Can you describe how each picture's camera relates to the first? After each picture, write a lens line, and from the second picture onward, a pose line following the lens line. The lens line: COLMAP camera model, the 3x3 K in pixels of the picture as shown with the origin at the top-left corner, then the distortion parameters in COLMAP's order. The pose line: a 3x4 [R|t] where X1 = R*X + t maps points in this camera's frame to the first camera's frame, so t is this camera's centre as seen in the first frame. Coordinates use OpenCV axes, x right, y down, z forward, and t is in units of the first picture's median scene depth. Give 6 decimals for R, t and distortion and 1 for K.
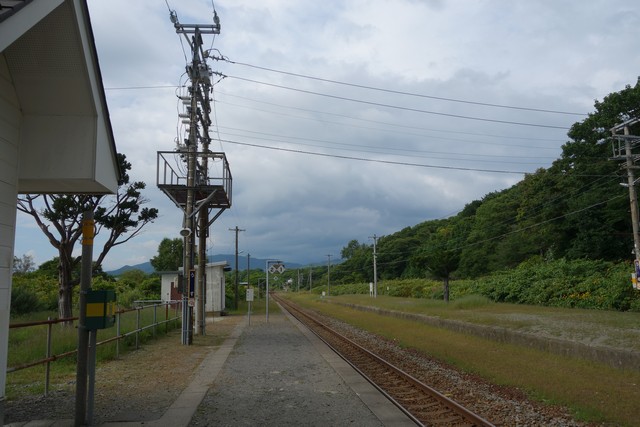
lens RADIAL K [[502.7, 0, 320.5], [0, 502.7, 212.6], [0, 0, 1]] dist [0.000091, -0.004758]
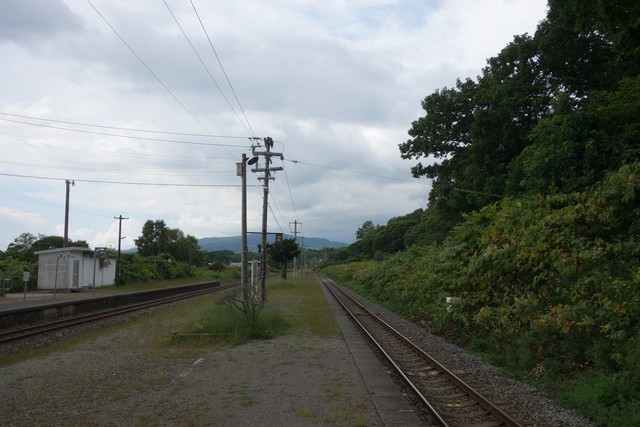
lens RADIAL K [[502.7, 0, 319.9], [0, 502.7, 215.7], [0, 0, 1]] dist [0.000091, -0.004758]
pose [[0.994625, 0.008371, -0.103208, 0.783353], [-0.003351, 0.998807, 0.048713, -0.055301], [0.103492, -0.048105, 0.993466, -0.174603]]
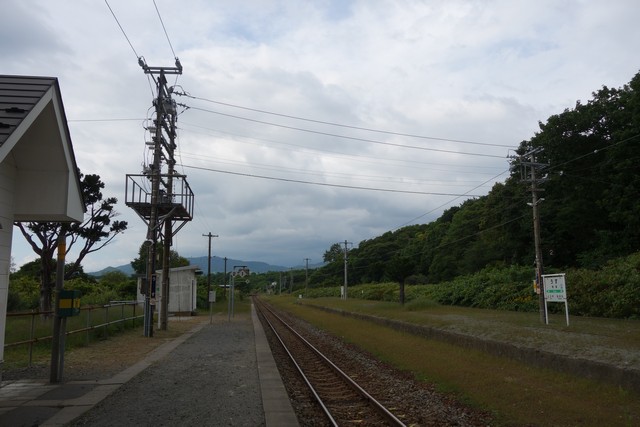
lens RADIAL K [[502.7, 0, 321.6], [0, 502.7, 212.3], [0, 0, 1]] dist [0.000091, -0.004758]
pose [[0.999507, 0.011981, 0.029030, 0.075296], [-0.011786, 0.999907, -0.006877, -0.021240], [-0.029109, 0.006532, 0.999555, -0.145150]]
